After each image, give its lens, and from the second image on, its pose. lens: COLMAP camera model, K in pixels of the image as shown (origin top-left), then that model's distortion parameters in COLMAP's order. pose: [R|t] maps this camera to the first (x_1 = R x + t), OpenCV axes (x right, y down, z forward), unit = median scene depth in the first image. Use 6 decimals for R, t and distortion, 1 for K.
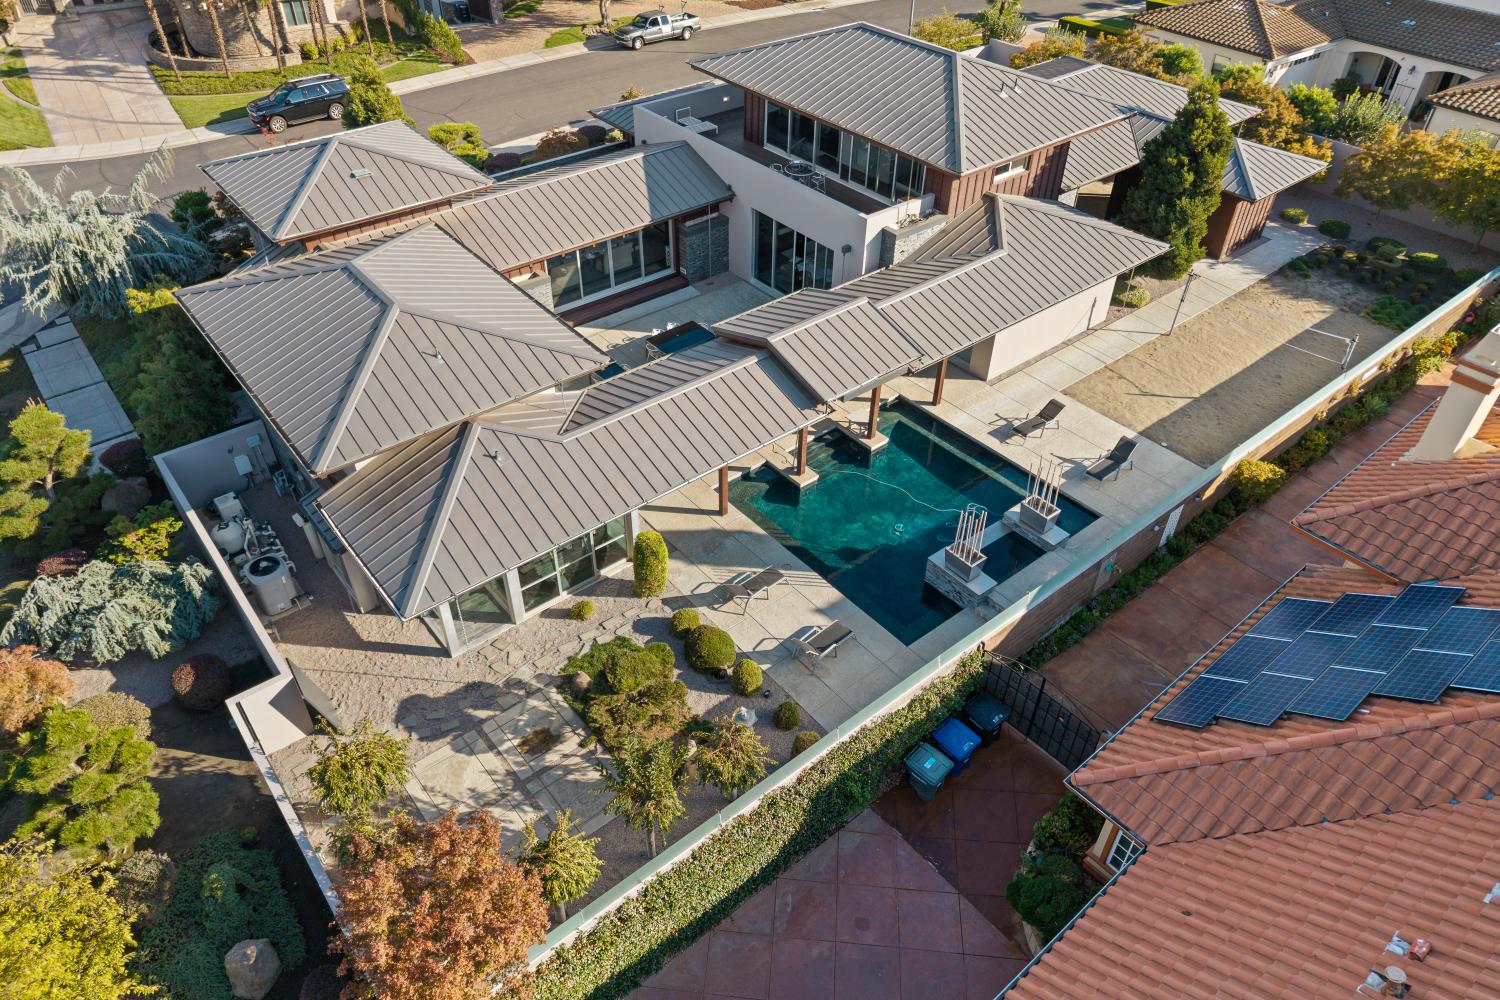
lens RADIAL K [[980.2, 0, 750.0], [0, 980.2, 500.0], [0, 0, 1]] dist [0.002716, 0.000250]
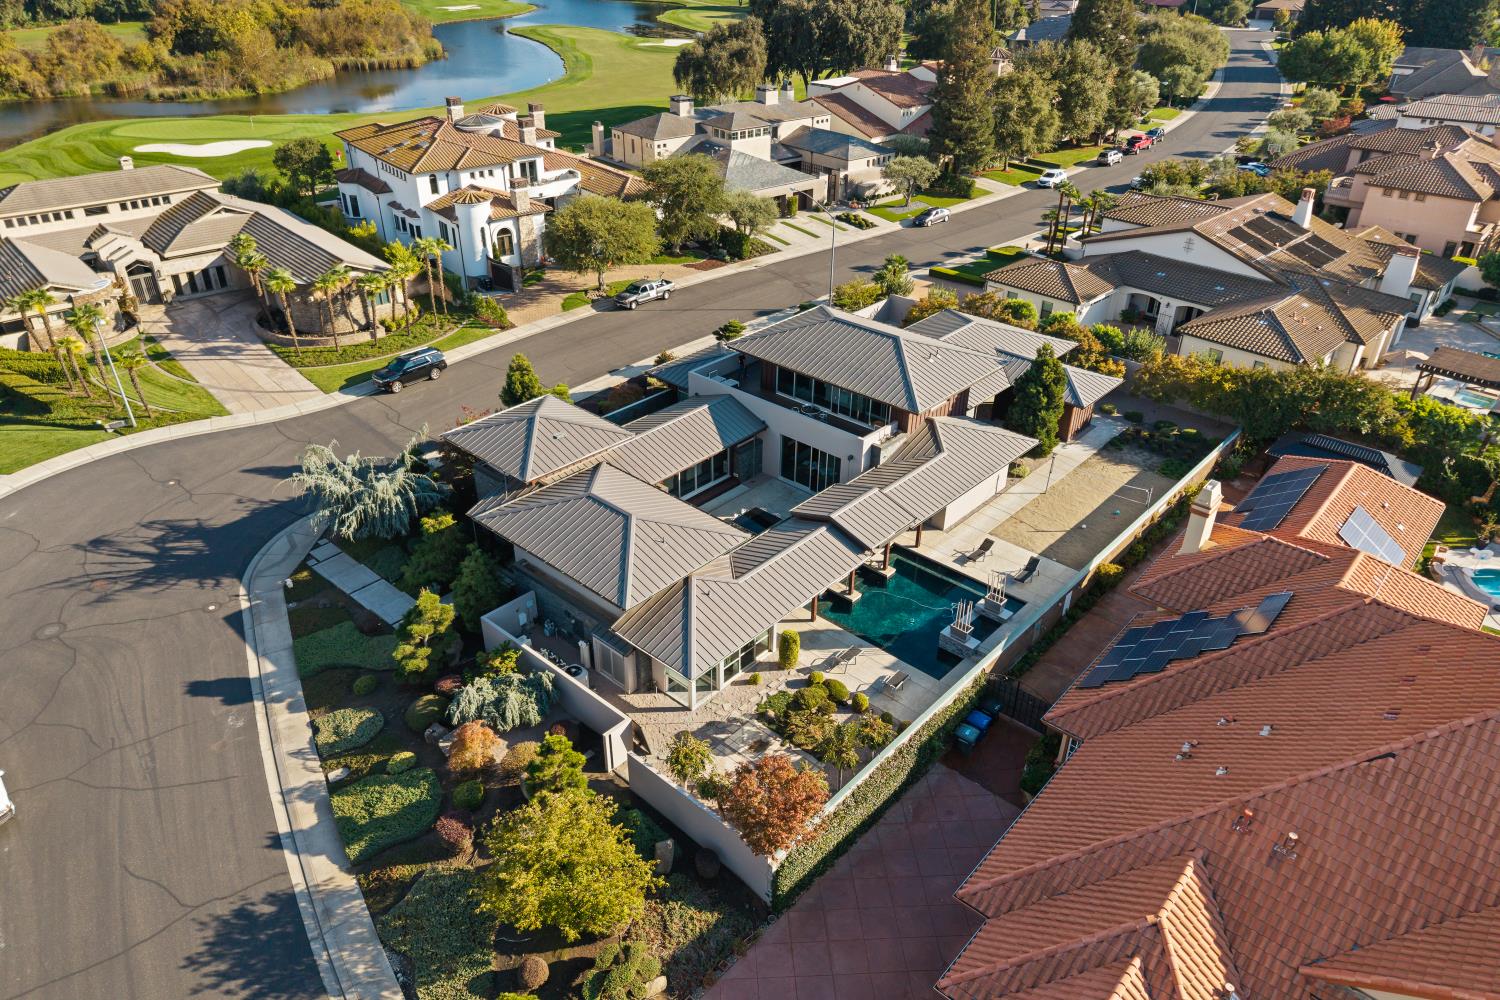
lens RADIAL K [[948.6, 0, 750.0], [0, 948.6, 500.0], [0, 0, 1]] dist [0.033872, -0.059260]
pose [[0.990060, -0.078022, 0.117024, -0.269081], [0.096082, 0.982815, -0.157619, 0.048713], [-0.102715, 0.167296, 0.980541, -0.545810]]
